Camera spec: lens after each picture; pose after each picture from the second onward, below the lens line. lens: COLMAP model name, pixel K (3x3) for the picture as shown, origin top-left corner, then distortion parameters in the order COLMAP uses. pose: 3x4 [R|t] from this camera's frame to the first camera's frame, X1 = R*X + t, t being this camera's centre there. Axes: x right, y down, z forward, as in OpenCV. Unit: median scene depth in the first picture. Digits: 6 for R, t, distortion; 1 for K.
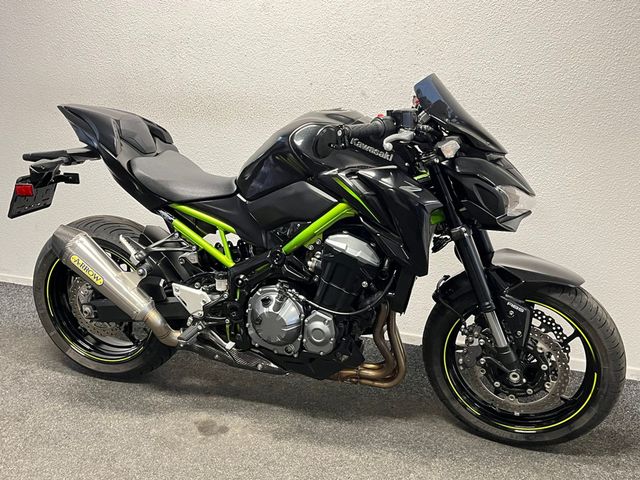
lens RADIAL K [[624.2, 0, 321.9], [0, 624.2, 238.5], [0, 0, 1]] dist [0.033282, 0.000000]
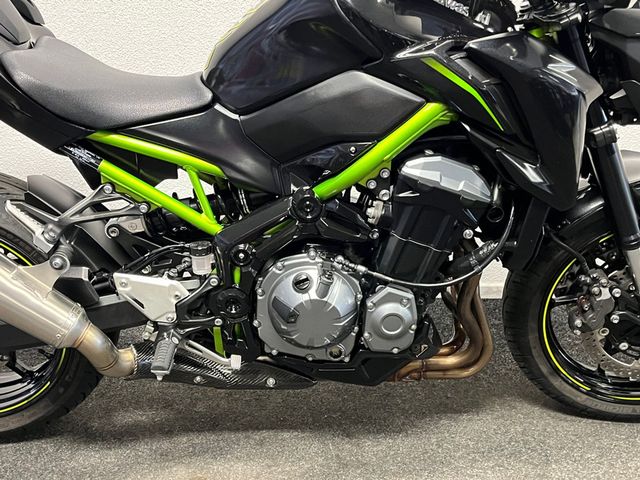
lens RADIAL K [[729.4, 0, 315.5], [0, 729.4, 245.0], [0, 0, 1]] dist [0.034747, 0.000000]
pose [[0.951436, -0.141508, 0.273397, -0.250049], [0.104004, 0.983627, 0.147178, -0.034089], [-0.289747, -0.111596, 0.950575, 0.326921]]
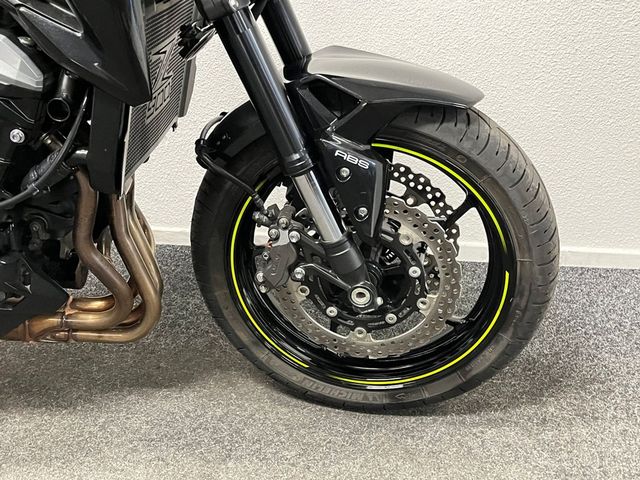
lens RADIAL K [[729.4, 0, 320.8], [0, 729.4, 223.4], [0, 0, 1]] dist [0.034747, 0.000000]
pose [[0.975683, -0.099271, 0.195417, 0.154878], [0.069153, 0.985439, 0.155330, 0.062832], [-0.207991, -0.138039, 0.968341, 0.412034]]
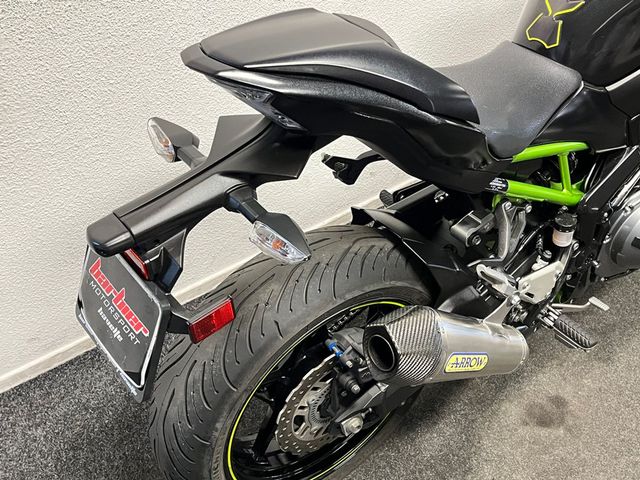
lens RADIAL K [[729.4, 0, 319.6], [0, 729.4, 235.8], [0, 0, 1]] dist [0.034747, 0.000000]
pose [[0.597630, -0.557762, 0.575969, -0.724195], [0.269061, 0.816230, 0.511248, -0.357764], [-0.755278, -0.150566, 0.637875, 0.744897]]
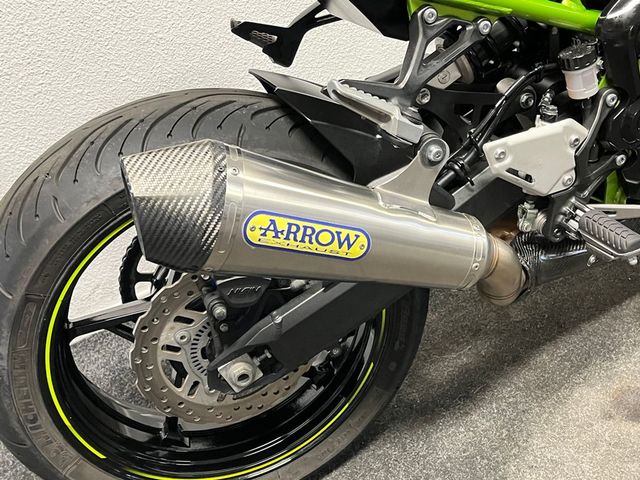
lens RADIAL K [[729.4, 0, 323.4], [0, 729.4, 240.9], [0, 0, 1]] dist [0.034747, 0.000000]
pose [[0.751444, -0.544021, 0.373328, -0.504807], [0.466275, 0.838188, 0.282895, -0.043589], [-0.466819, -0.038506, 0.883514, 0.697514]]
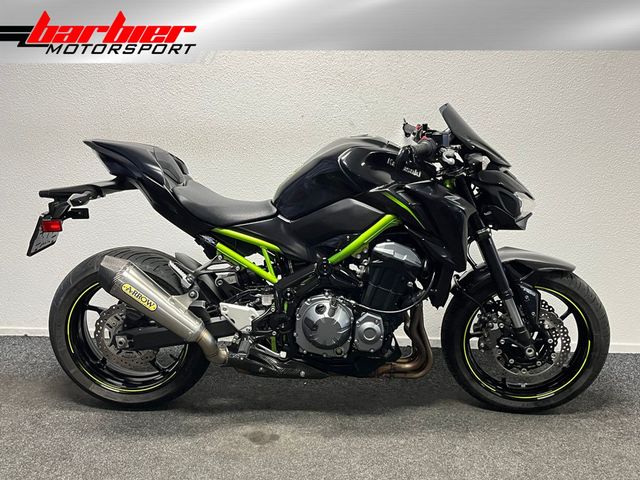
lens RADIAL K [[624.2, 0, 322.3], [0, 624.2, 240.1], [0, 0, 1]] dist [0.033282, 0.000000]
pose [[0.967108, -0.068072, 0.245090, -0.333125], [0.082014, 0.995517, -0.047123, 0.030562], [-0.240783, 0.065674, 0.968354, -0.073225]]
